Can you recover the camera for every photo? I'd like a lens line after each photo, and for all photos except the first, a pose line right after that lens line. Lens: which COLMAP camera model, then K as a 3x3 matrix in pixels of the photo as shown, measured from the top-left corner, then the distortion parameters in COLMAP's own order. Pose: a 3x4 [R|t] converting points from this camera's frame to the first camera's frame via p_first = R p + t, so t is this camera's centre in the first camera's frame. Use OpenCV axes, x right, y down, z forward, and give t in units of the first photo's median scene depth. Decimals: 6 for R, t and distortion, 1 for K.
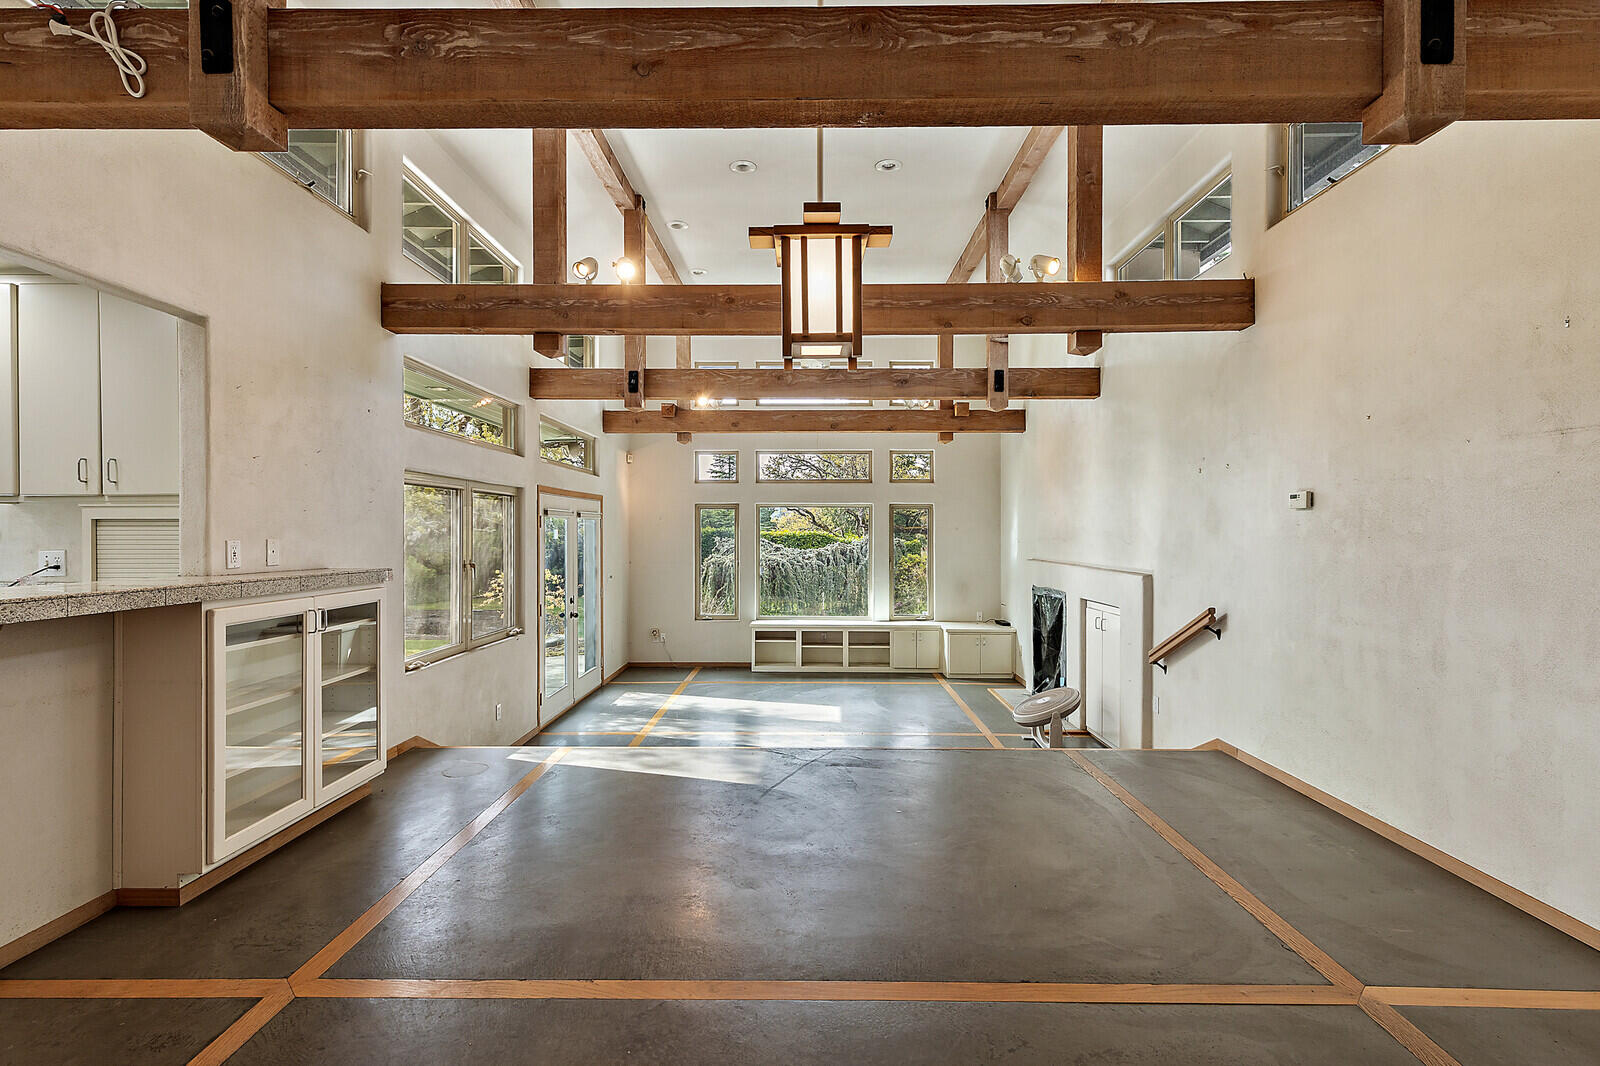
lens RADIAL K [[748.7, 0, 804.7], [0, 748.7, 532.5], [0, 0, 1]] dist [0.003861, 0.001092]
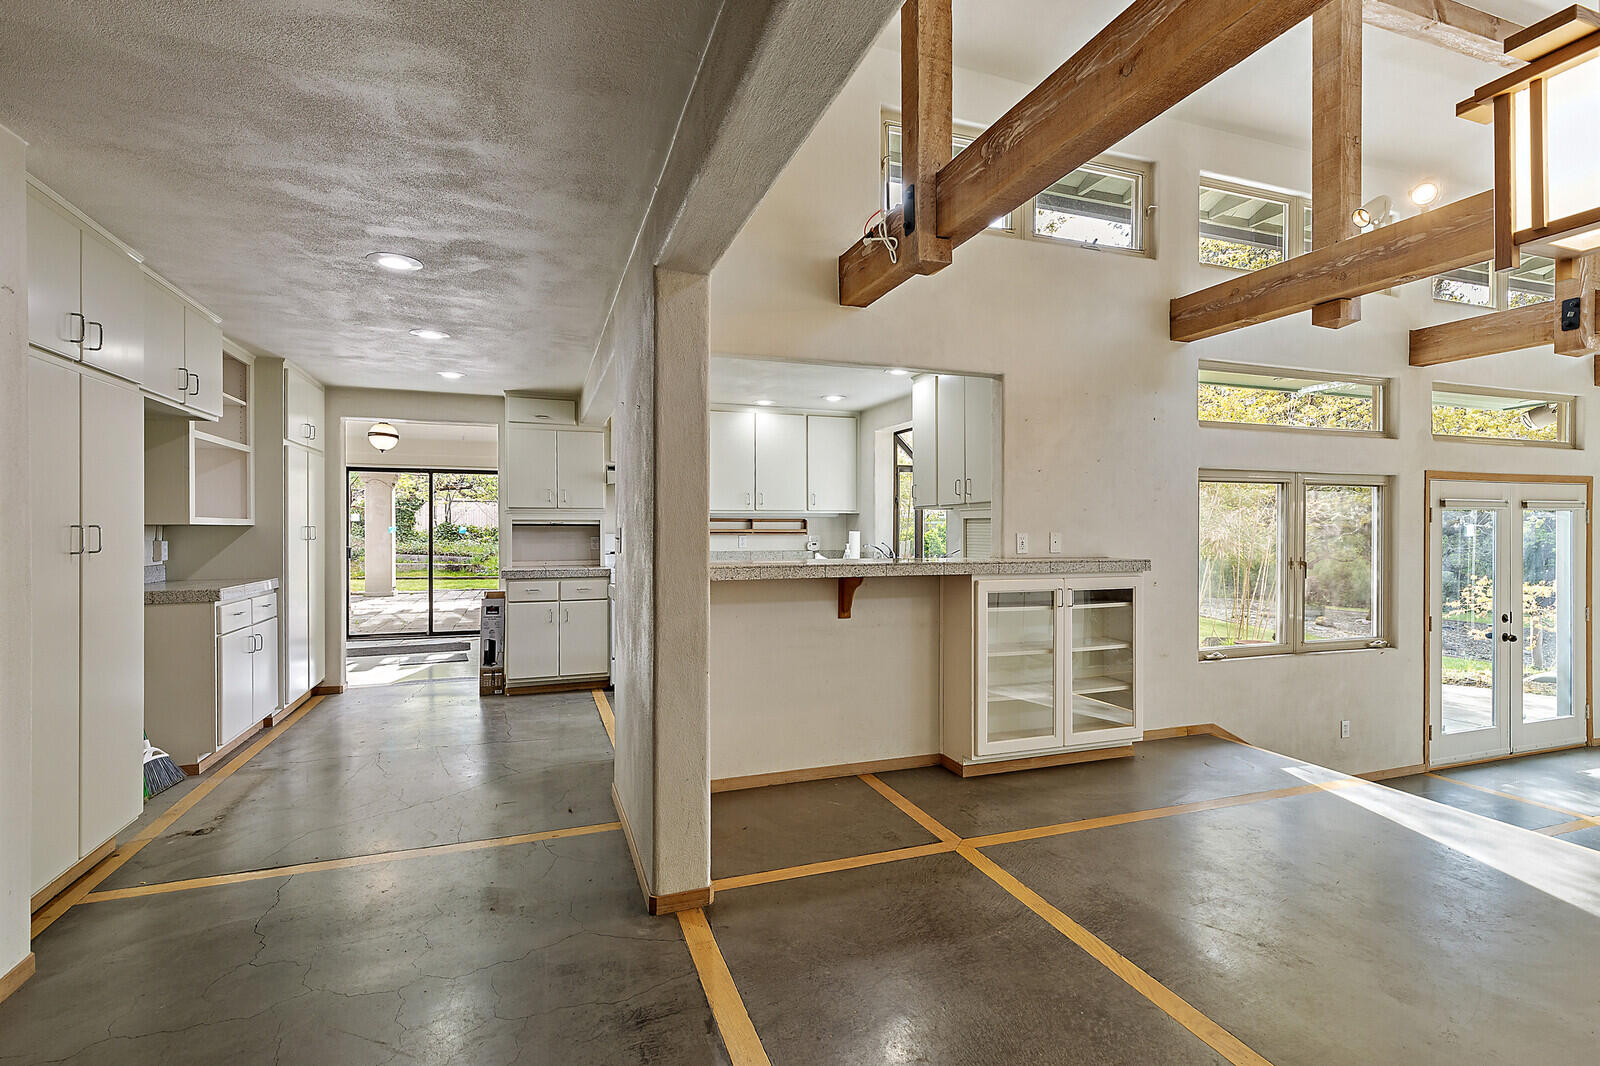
lens RADIAL K [[748.7, 0, 798.9], [0, 748.7, 531.6], [0, 0, 1]] dist [0.003861, 0.001092]
pose [[0.347166, 0.005277, -0.937789, 0.277760], [-0.002170, 0.999986, 0.004824, 0.001357], [0.937801, 0.000360, 0.347173, 0.110988]]
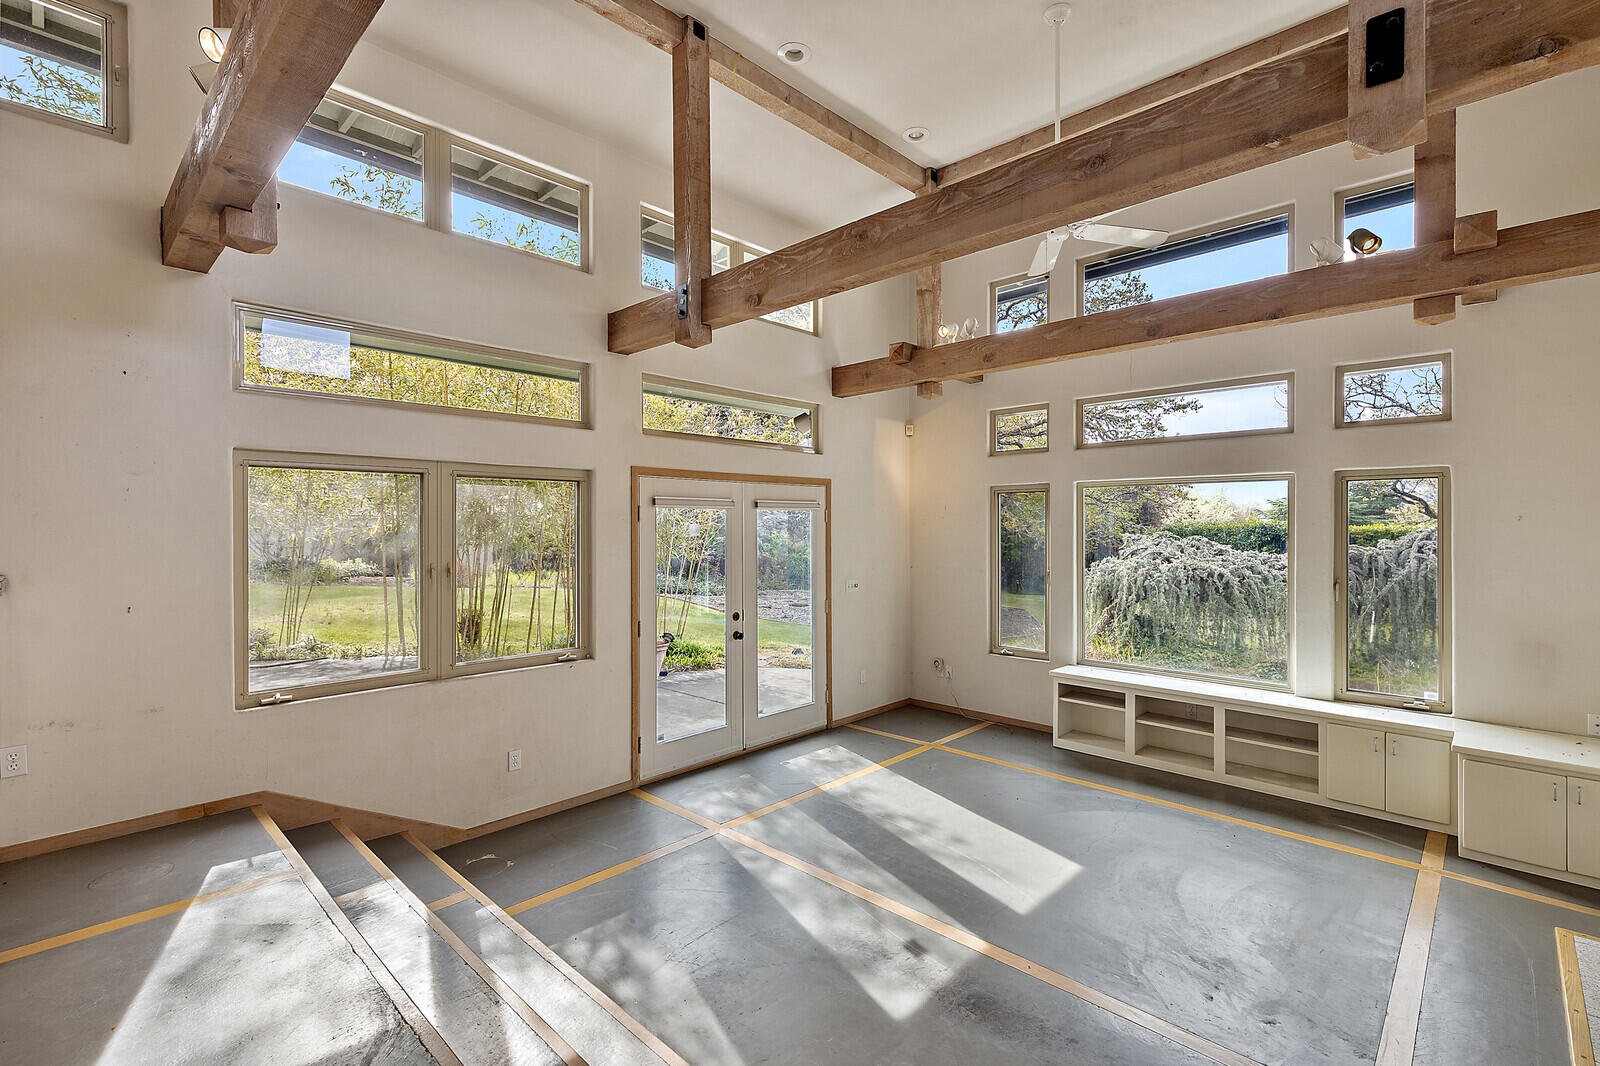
lens RADIAL K [[719.8, 0, 799.4], [0, 719.8, 530.8], [0, 0, 1]] dist [0.004293, 0.000335]
pose [[0.725764, 0.003218, -0.687936, 0.435134], [0.001160, 0.999982, 0.005902, -0.002400], [0.687943, -0.005081, 0.725747, 0.911368]]
